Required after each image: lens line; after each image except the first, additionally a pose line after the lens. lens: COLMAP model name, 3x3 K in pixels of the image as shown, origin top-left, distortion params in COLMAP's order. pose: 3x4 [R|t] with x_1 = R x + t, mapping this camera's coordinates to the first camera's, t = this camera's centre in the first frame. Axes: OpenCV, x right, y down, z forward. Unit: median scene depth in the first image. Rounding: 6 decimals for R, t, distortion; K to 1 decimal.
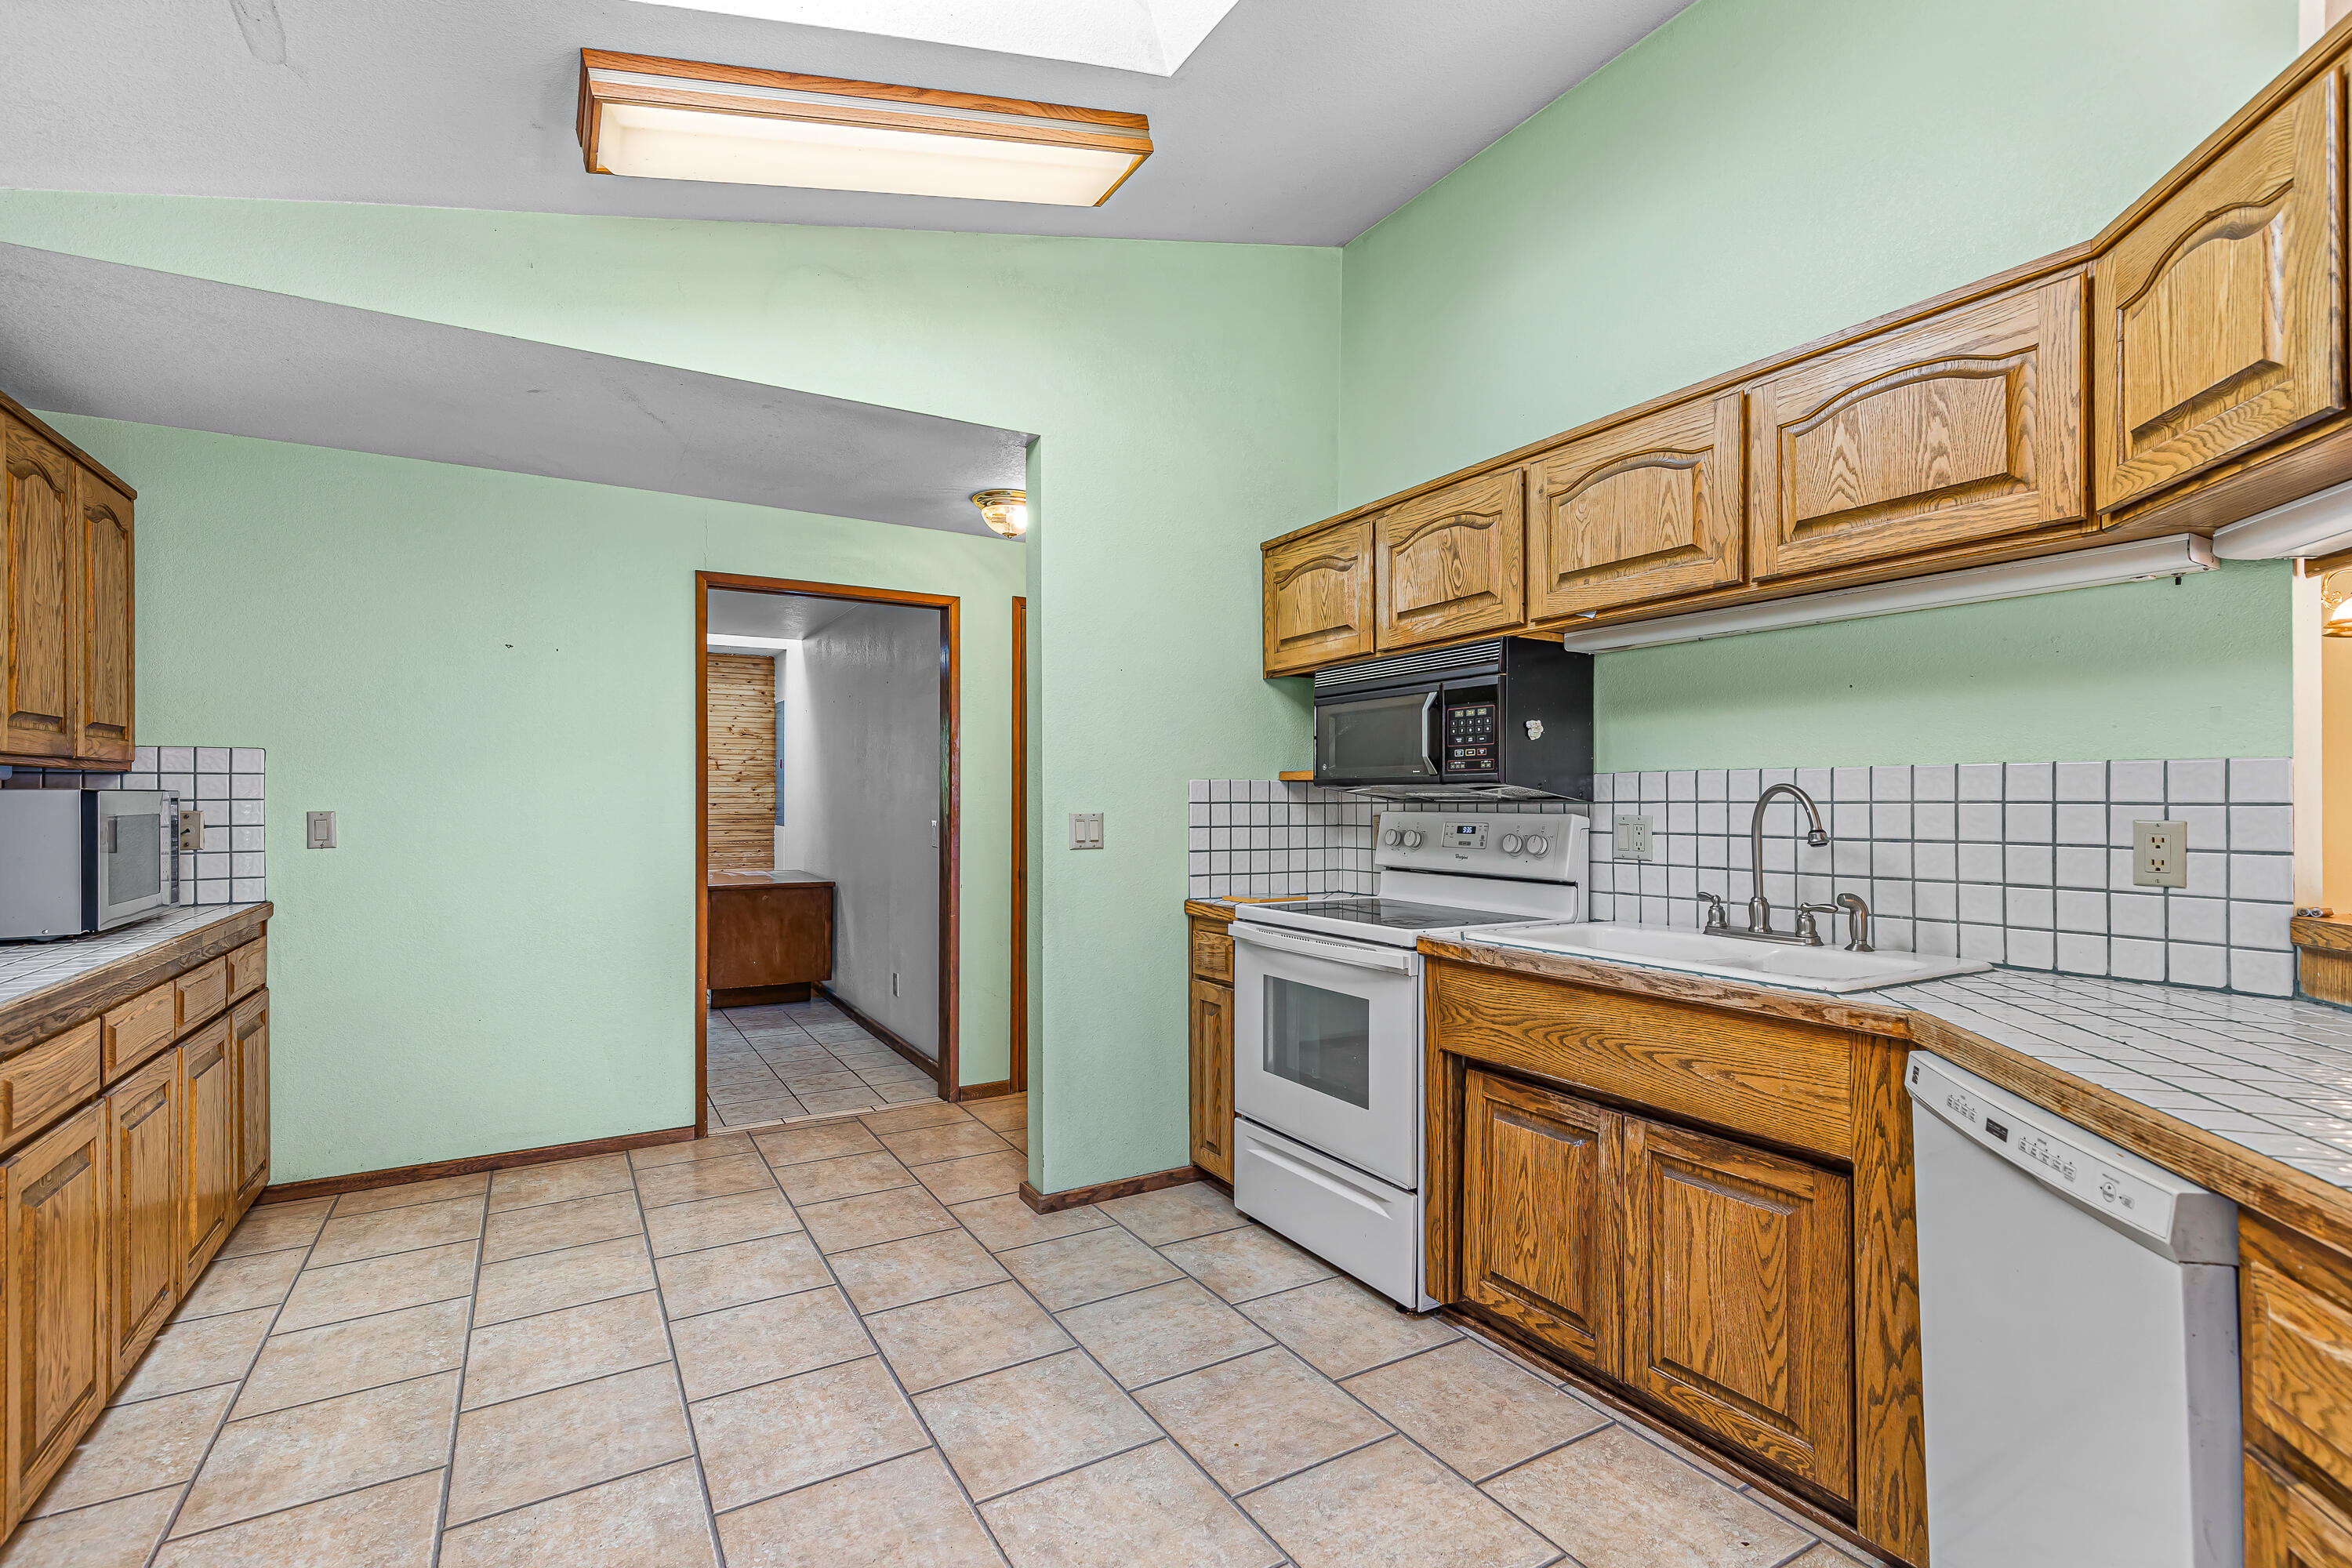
lens RADIAL K [[1068.4, 0, 1170.2], [0, 1068.4, 794.9], [0, 0, 1]] dist [0.006012, 0.000526]
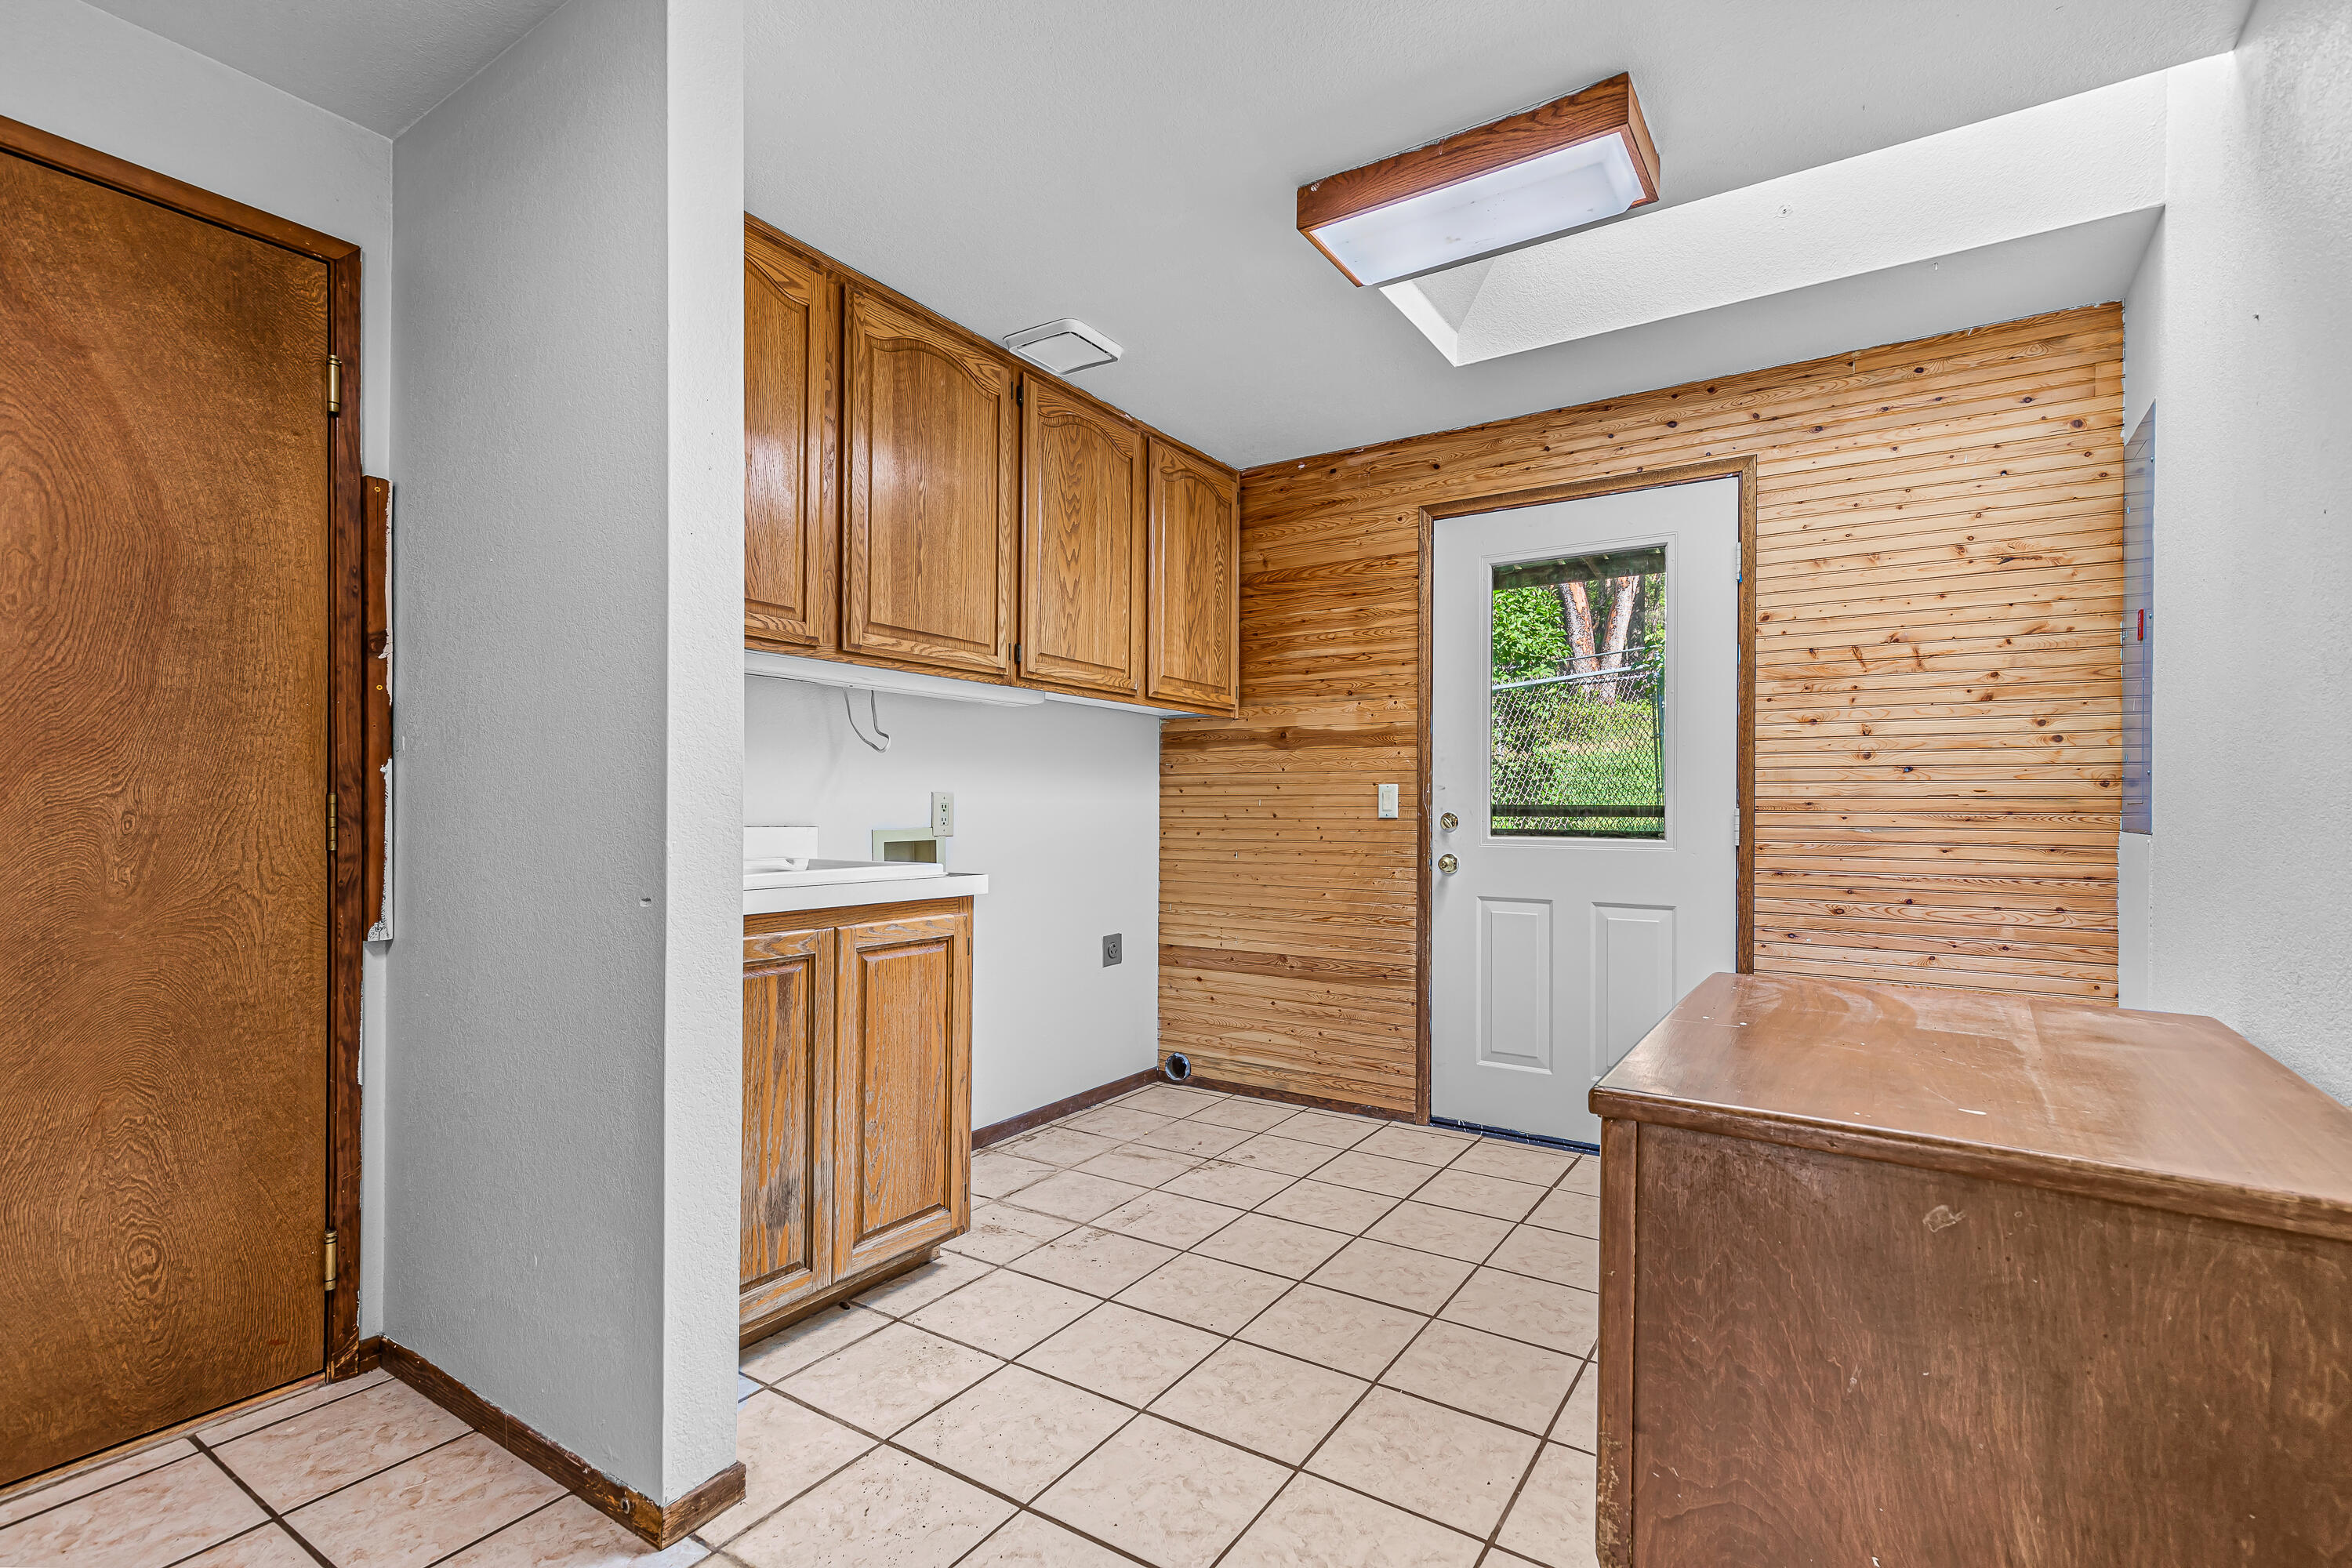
lens RADIAL K [[1068.4, 0, 1171.6], [0, 1068.4, 802.2], [0, 0, 1]] dist [0.006012, 0.000526]
pose [[0.440710, 0.006137, -0.897629, -0.211474], [-0.004955, 0.999978, 0.004404, 0.019334], [0.897636, 0.002507, 0.440731, 0.615000]]
